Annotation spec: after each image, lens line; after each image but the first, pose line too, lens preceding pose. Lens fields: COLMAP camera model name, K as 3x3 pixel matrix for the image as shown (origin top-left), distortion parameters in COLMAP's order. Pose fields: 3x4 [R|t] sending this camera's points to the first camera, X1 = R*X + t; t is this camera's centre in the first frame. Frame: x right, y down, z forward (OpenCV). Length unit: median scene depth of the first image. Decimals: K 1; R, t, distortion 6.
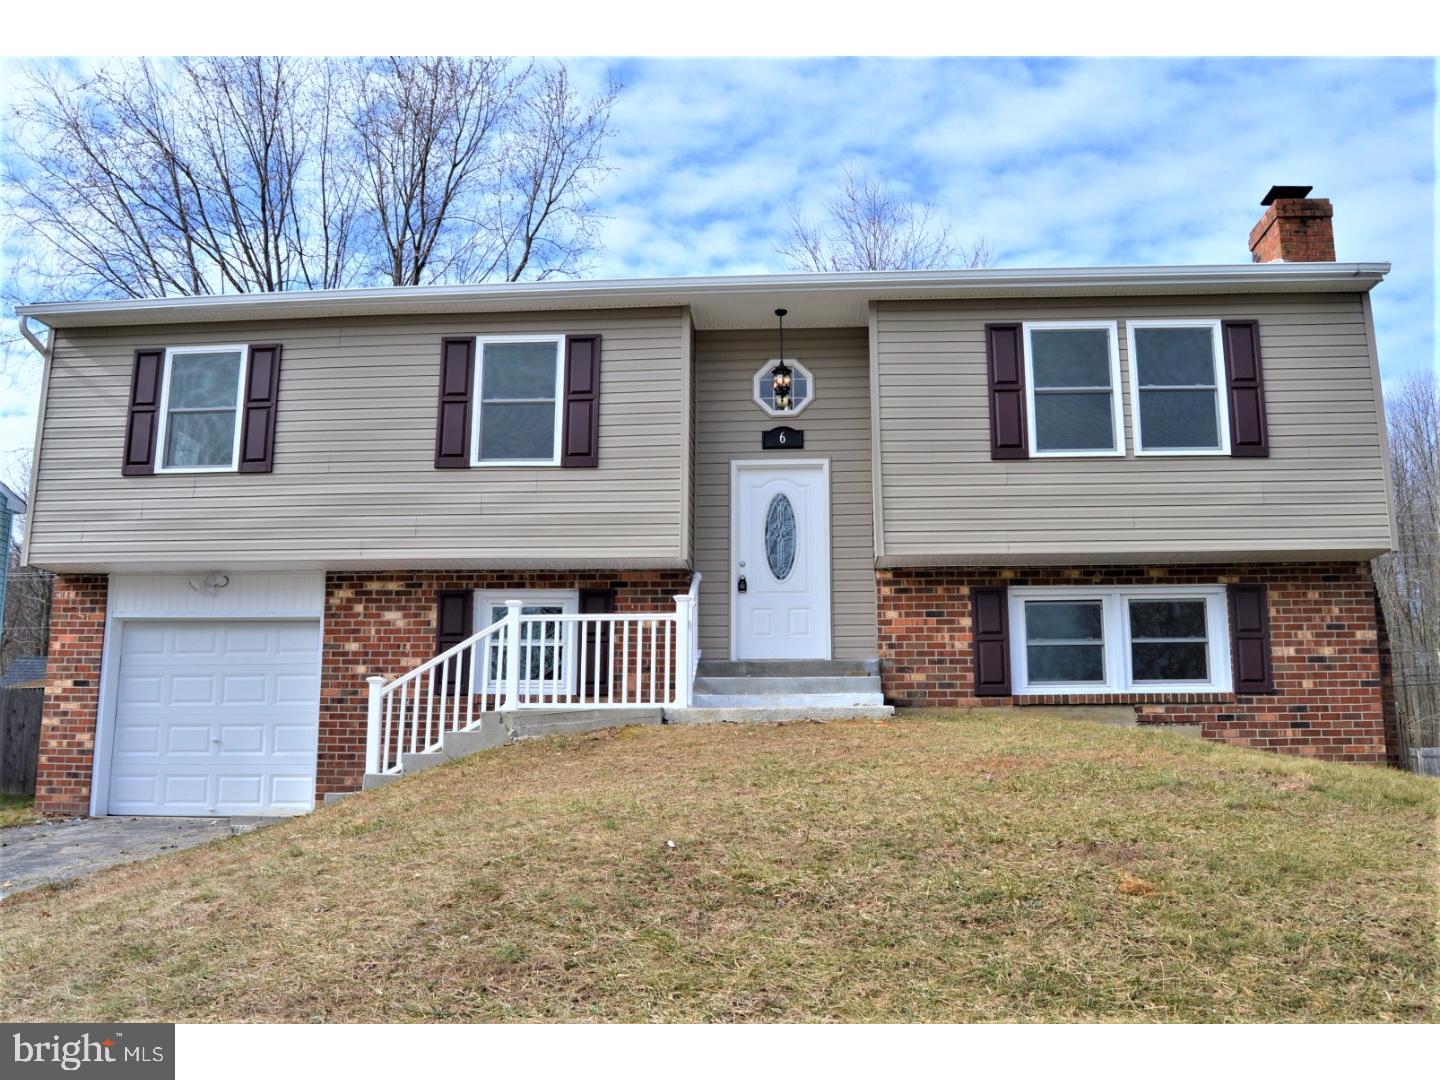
lens RADIAL K [[1293.8, 0, 720.2], [0, 1293.8, 540.4], [0, 0, 1]] dist [-0.088375, 0.012143]
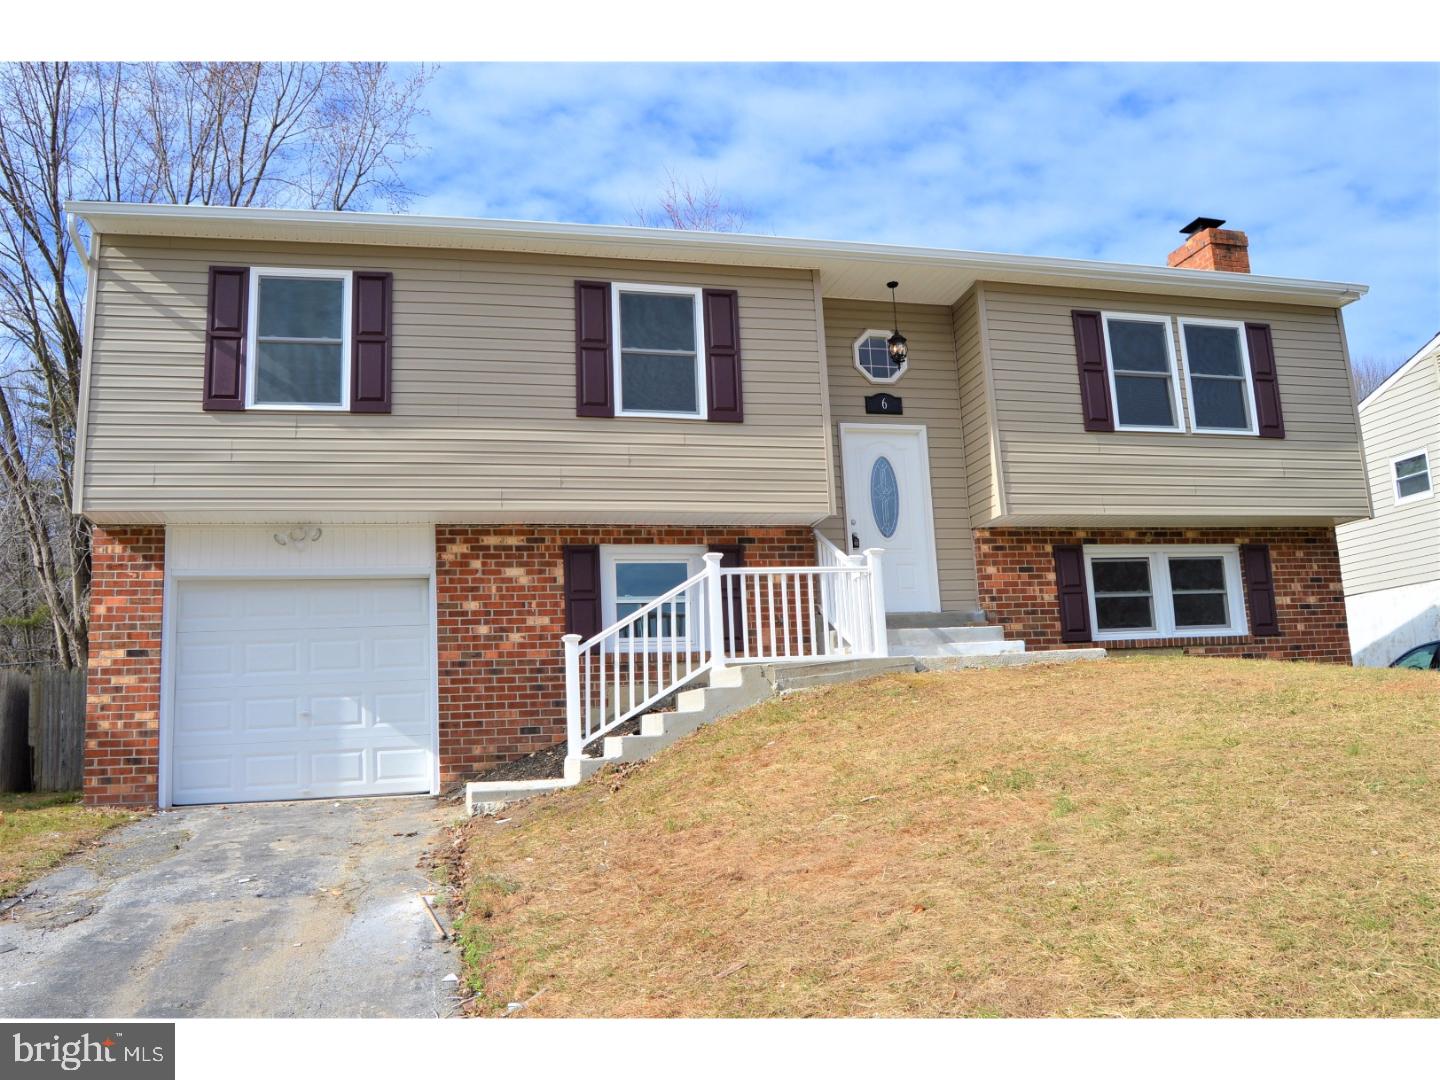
lens RADIAL K [[1155.7, 0, 719.4], [0, 1155.7, 543.3], [0, 0, 1]] dist [-0.089253, 0.013736]
pose [[0.941680, 0.007967, 0.336416, -0.405109], [-0.013028, 0.999833, 0.012791, 0.025086], [-0.336259, -0.016428, 0.941626, 0.159405]]
